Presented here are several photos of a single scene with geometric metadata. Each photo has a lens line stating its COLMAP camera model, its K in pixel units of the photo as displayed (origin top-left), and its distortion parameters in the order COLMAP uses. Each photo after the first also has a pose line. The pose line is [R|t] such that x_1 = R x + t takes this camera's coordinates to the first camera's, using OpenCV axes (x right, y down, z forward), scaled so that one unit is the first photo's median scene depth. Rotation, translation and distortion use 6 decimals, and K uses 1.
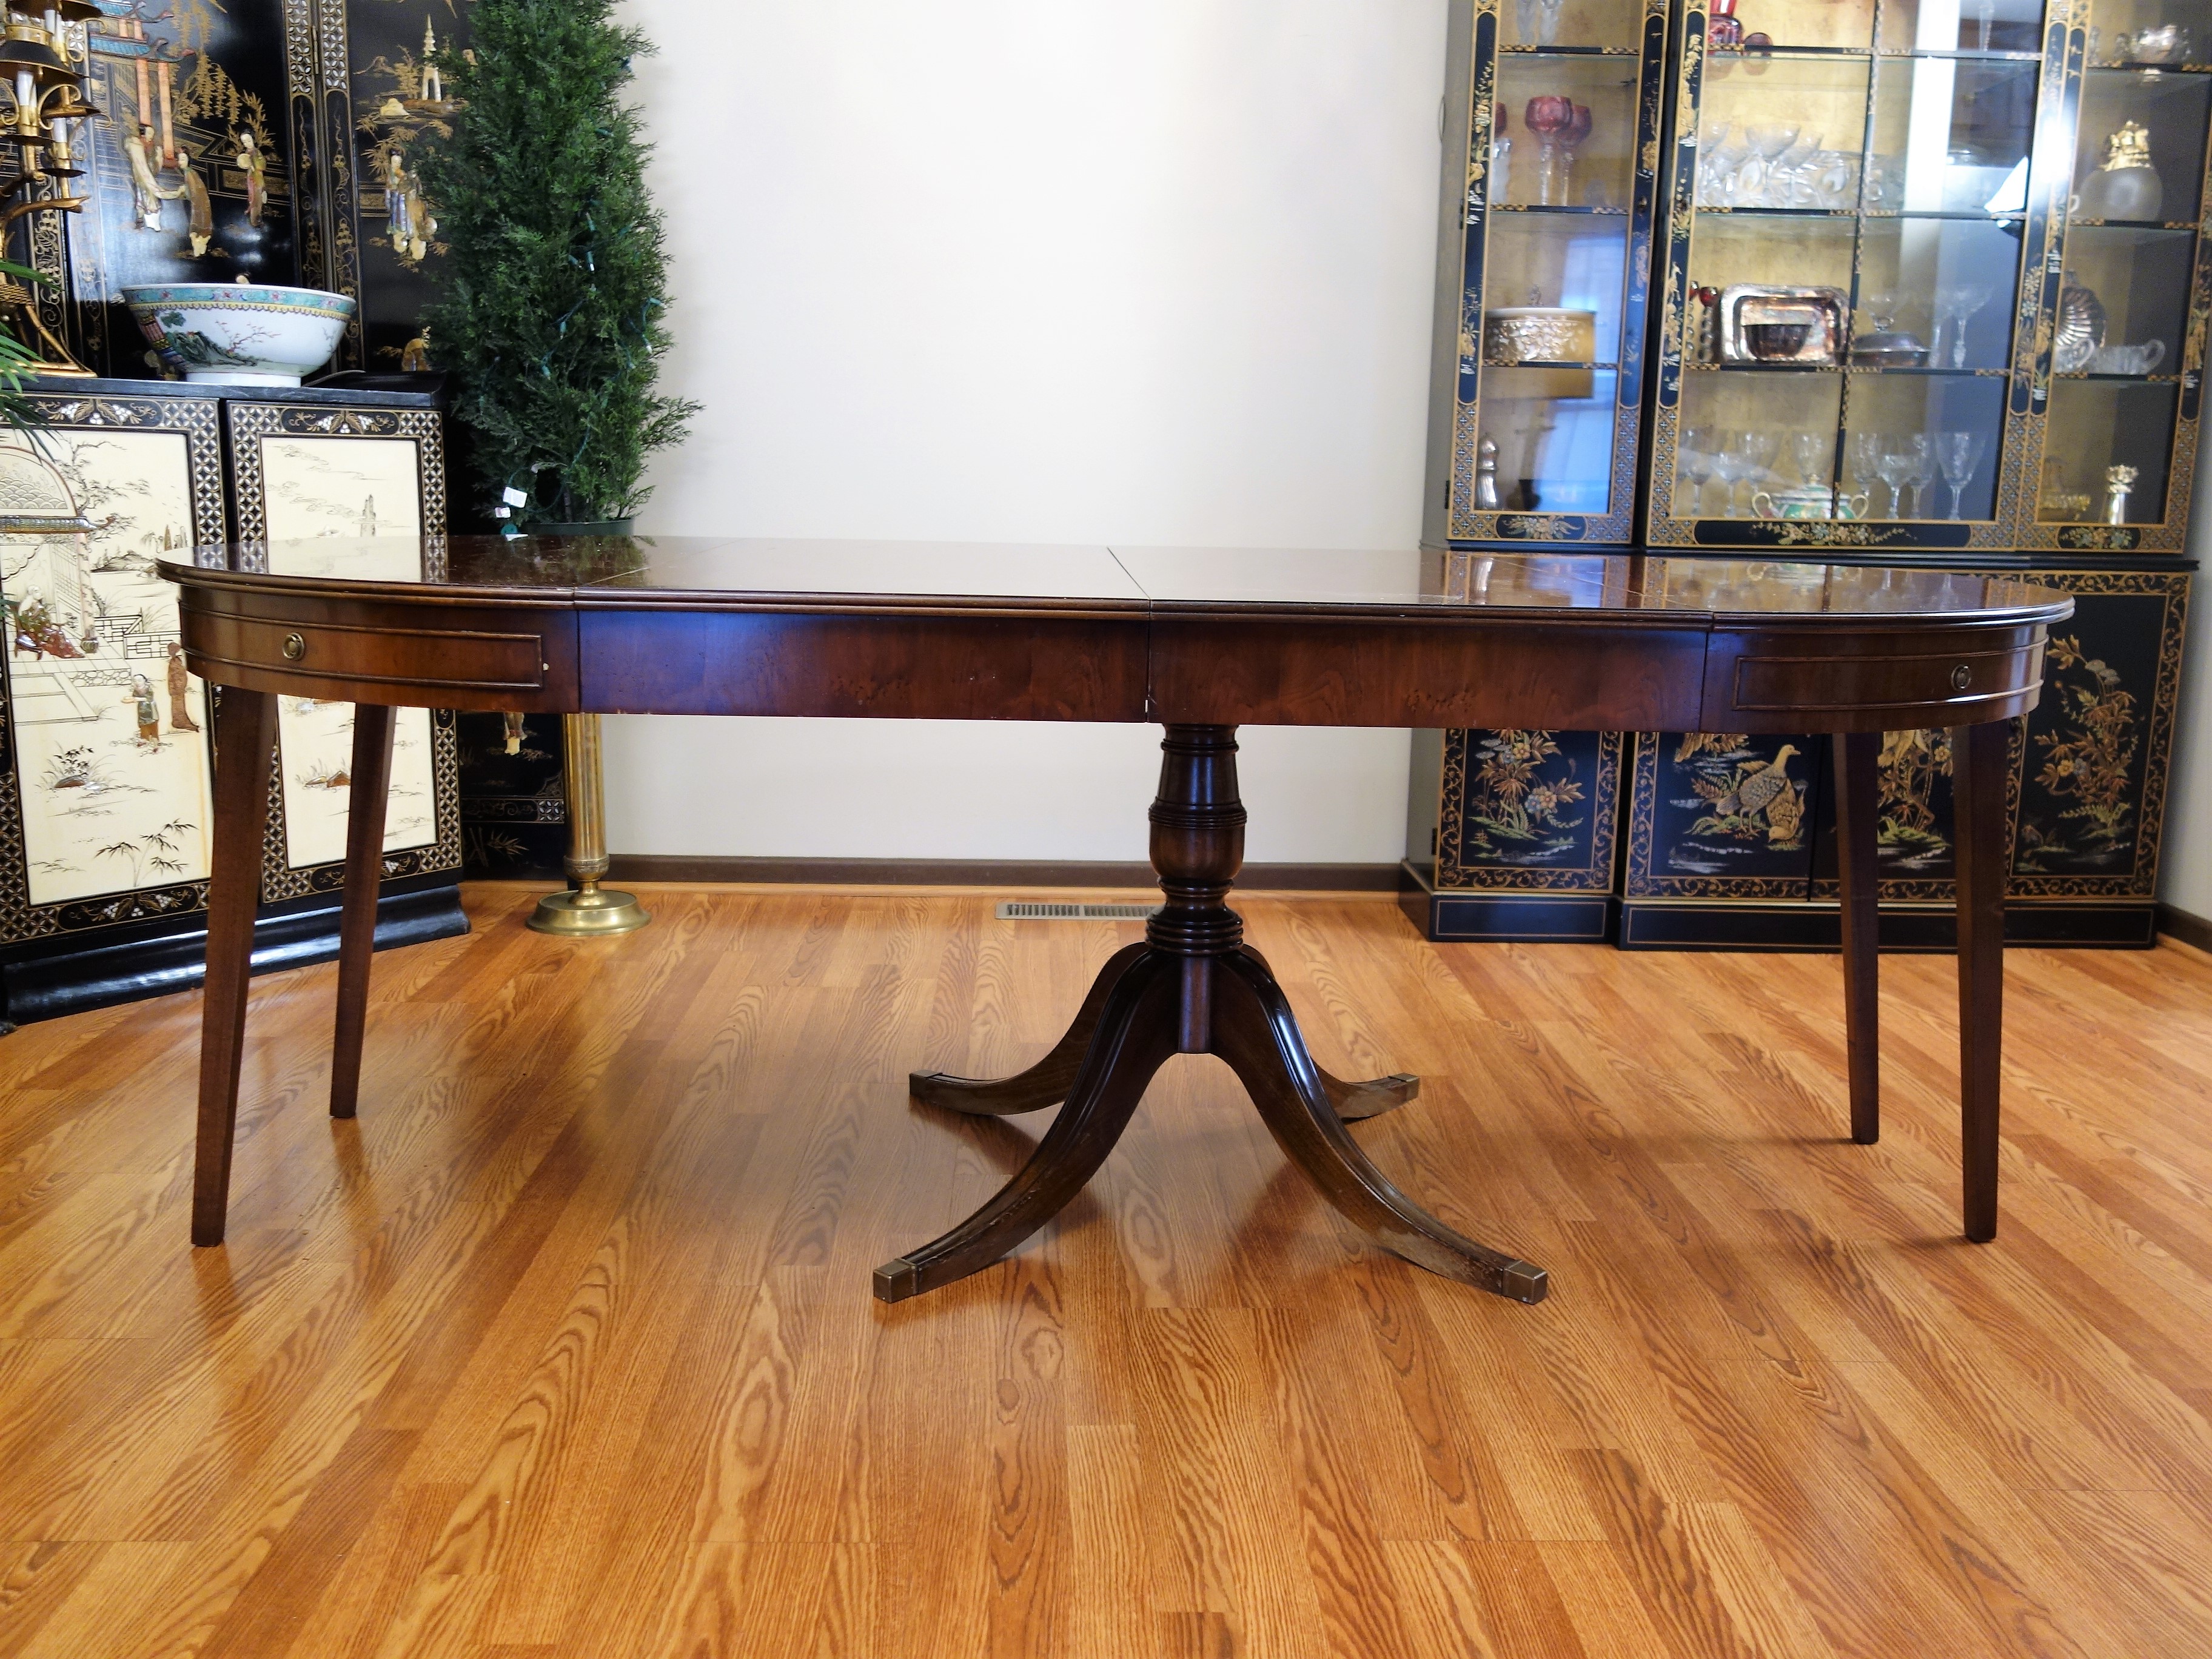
lens RADIAL K [[1953.8, 0, 1099.4], [0, 1953.8, 840.5], [0, 0, 1]] dist [0.009149, -0.008424]
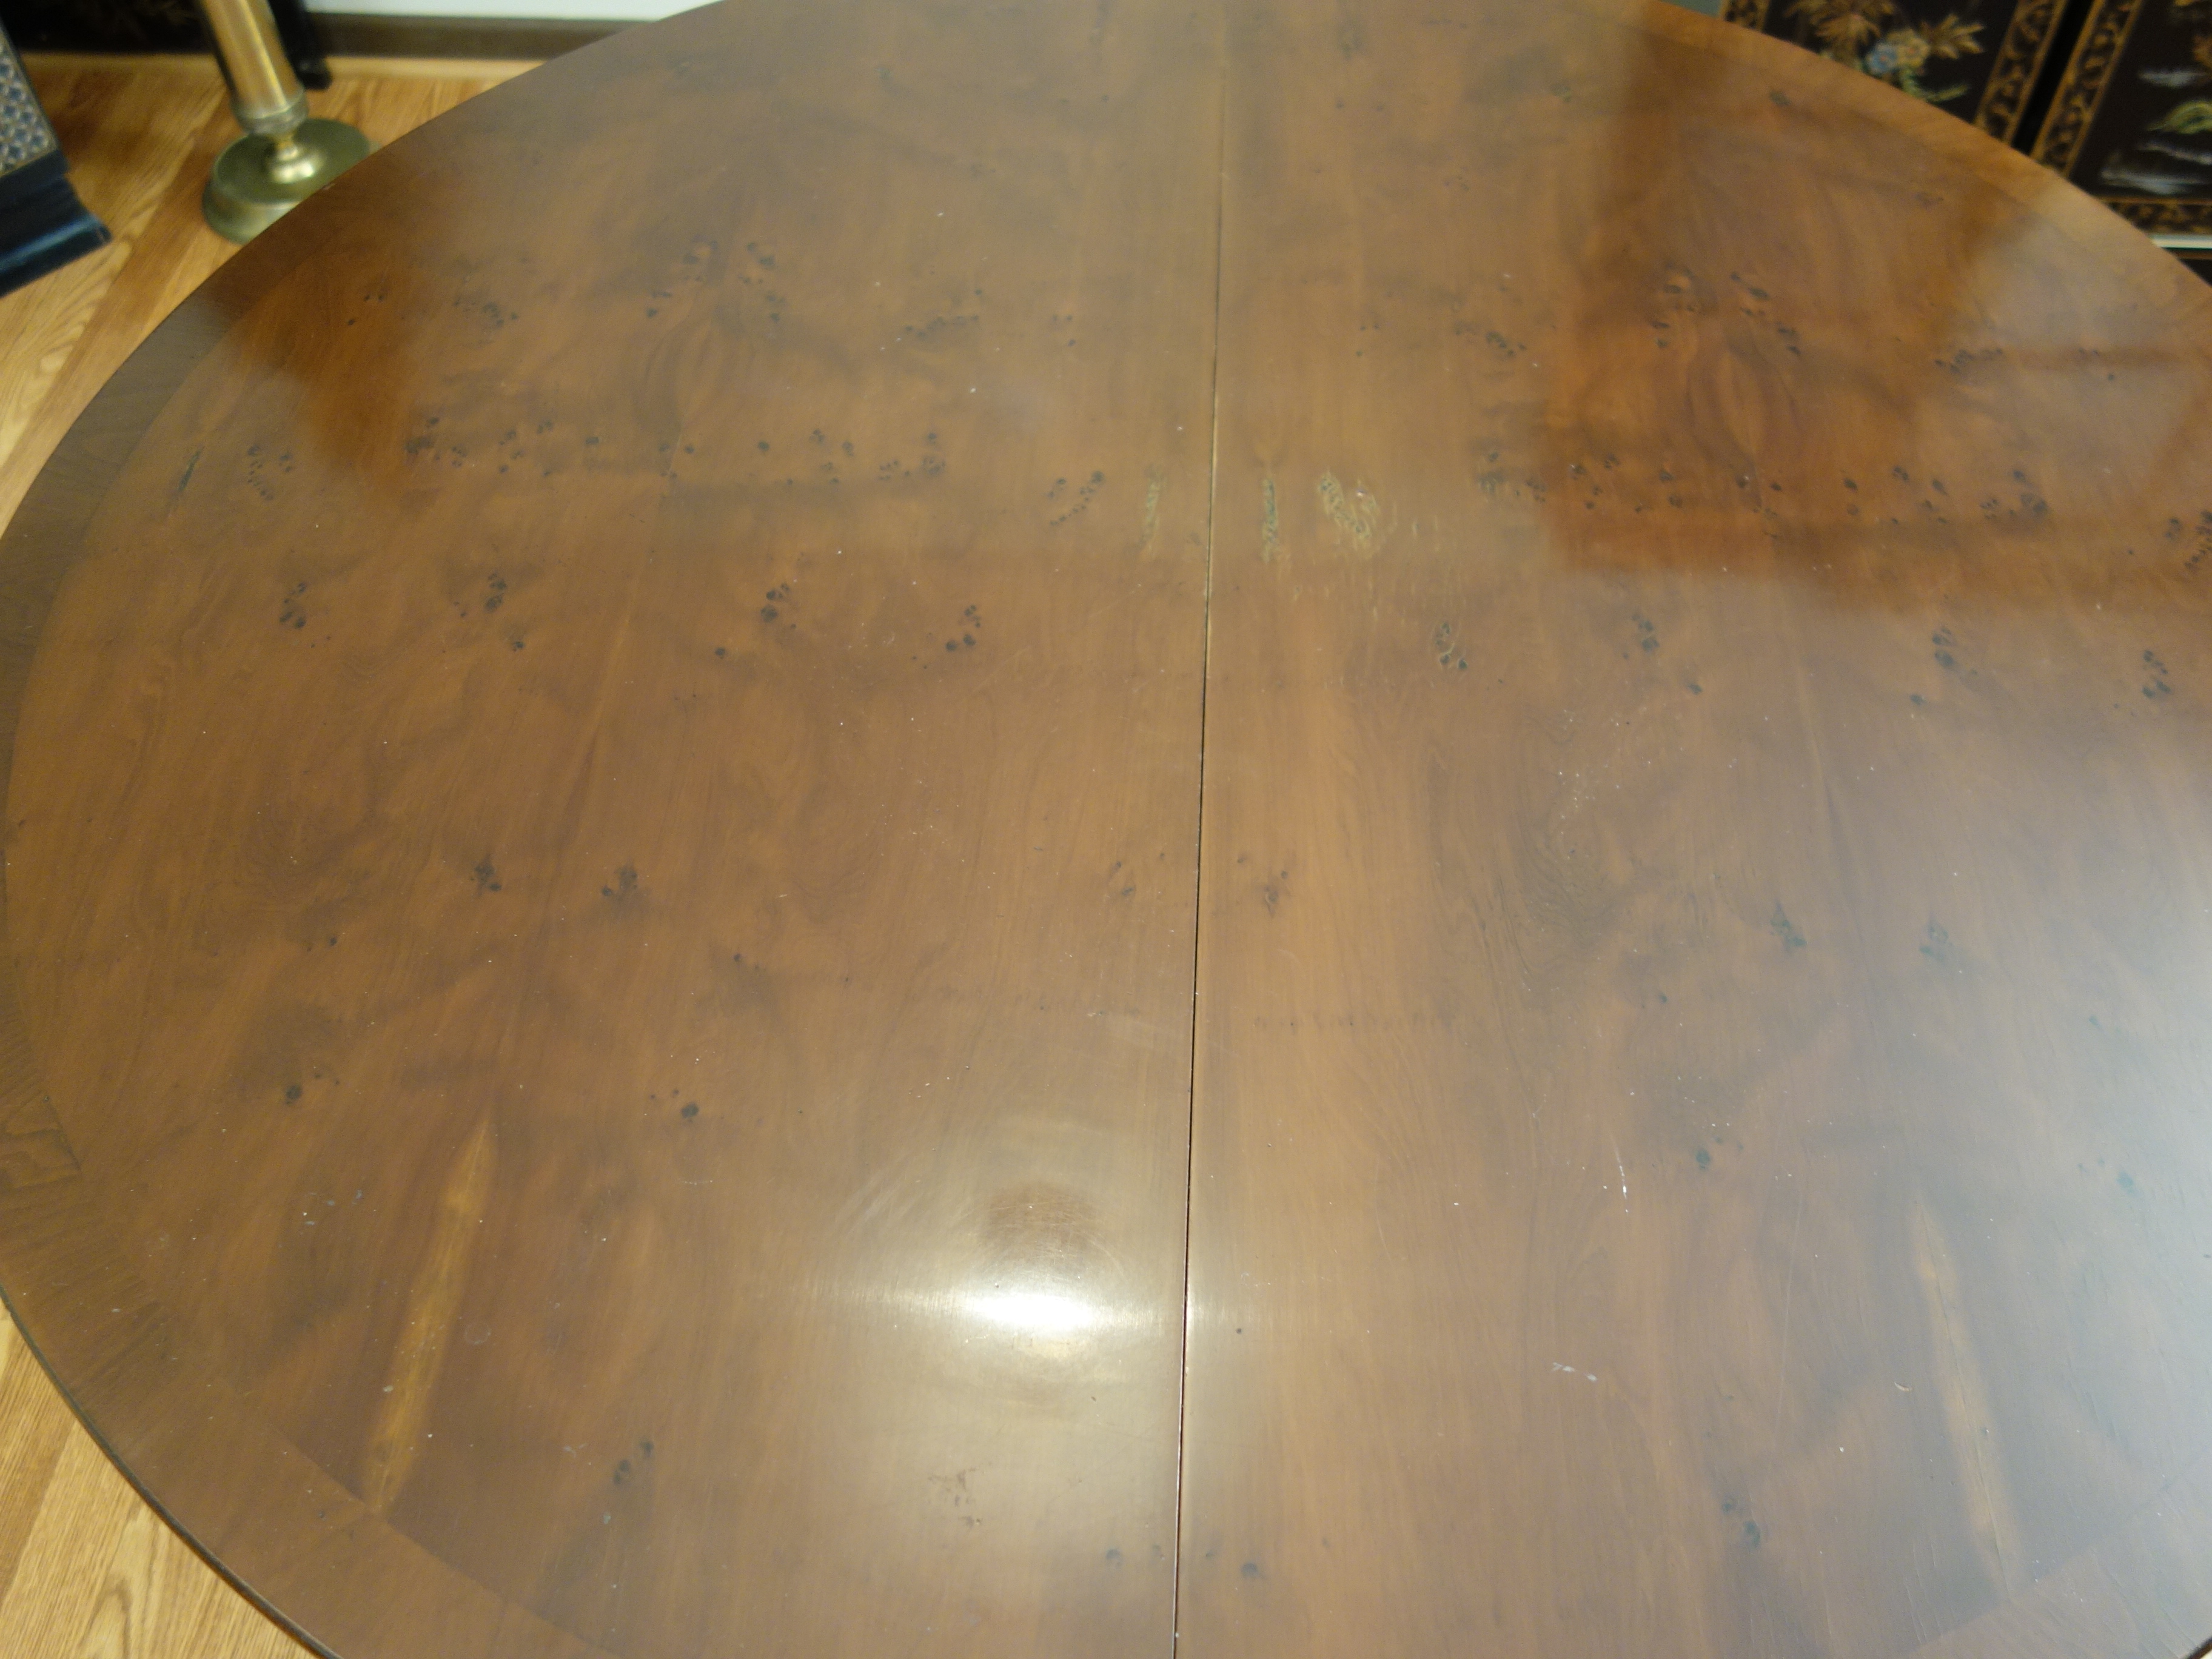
lens RADIAL K [[1953.8, 0, 1104.0], [0, 1953.8, 830.3], [0, 0, 1]] dist [0.009149, -0.008424]
pose [[0.996047, 0.050281, -0.073223, 0.059750], [0.010213, 0.754063, 0.656722, -0.243108], [0.088235, -0.654874, 0.750569, 0.466490]]
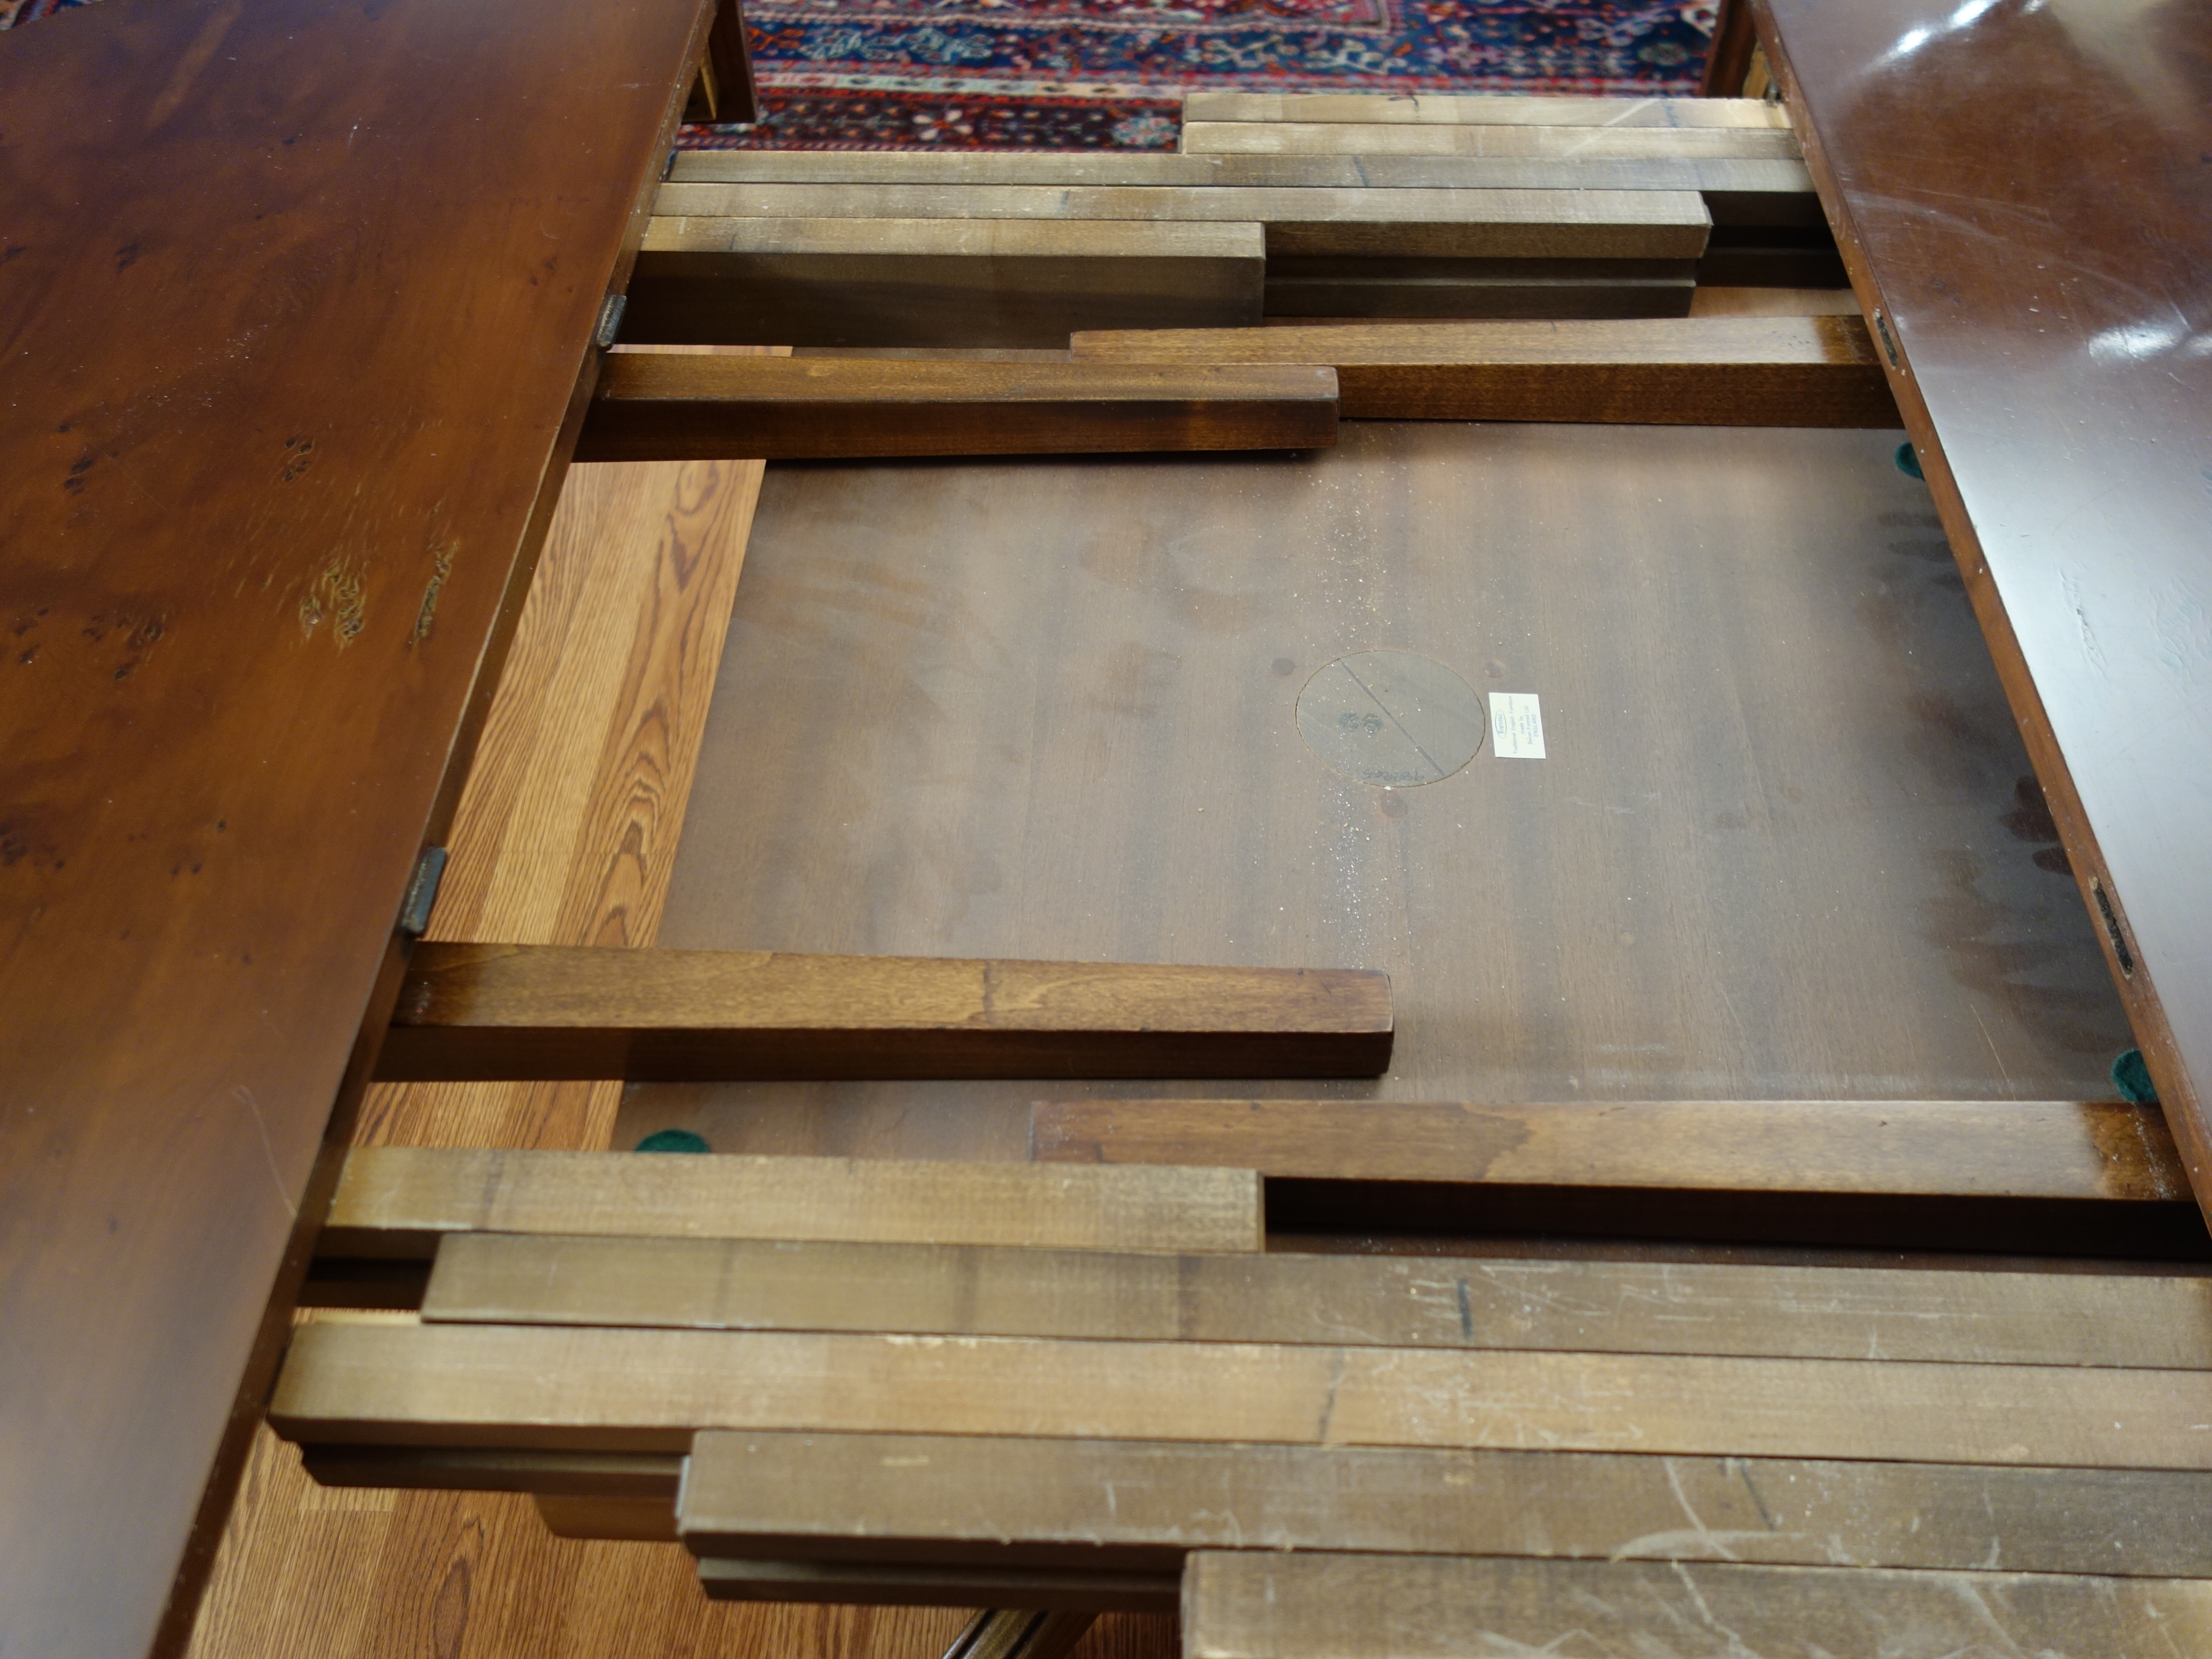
lens RADIAL K [[1953.8, 0, 1107.9], [0, 1953.8, 829.6], [0, 0, 1]] dist [0.009149, -0.008424]
pose [[-0.997654, -0.052045, 0.044465, -0.175230], [0.013123, 0.492097, 0.870442, -0.312359], [-0.067183, 0.868983, -0.490259, 0.976285]]
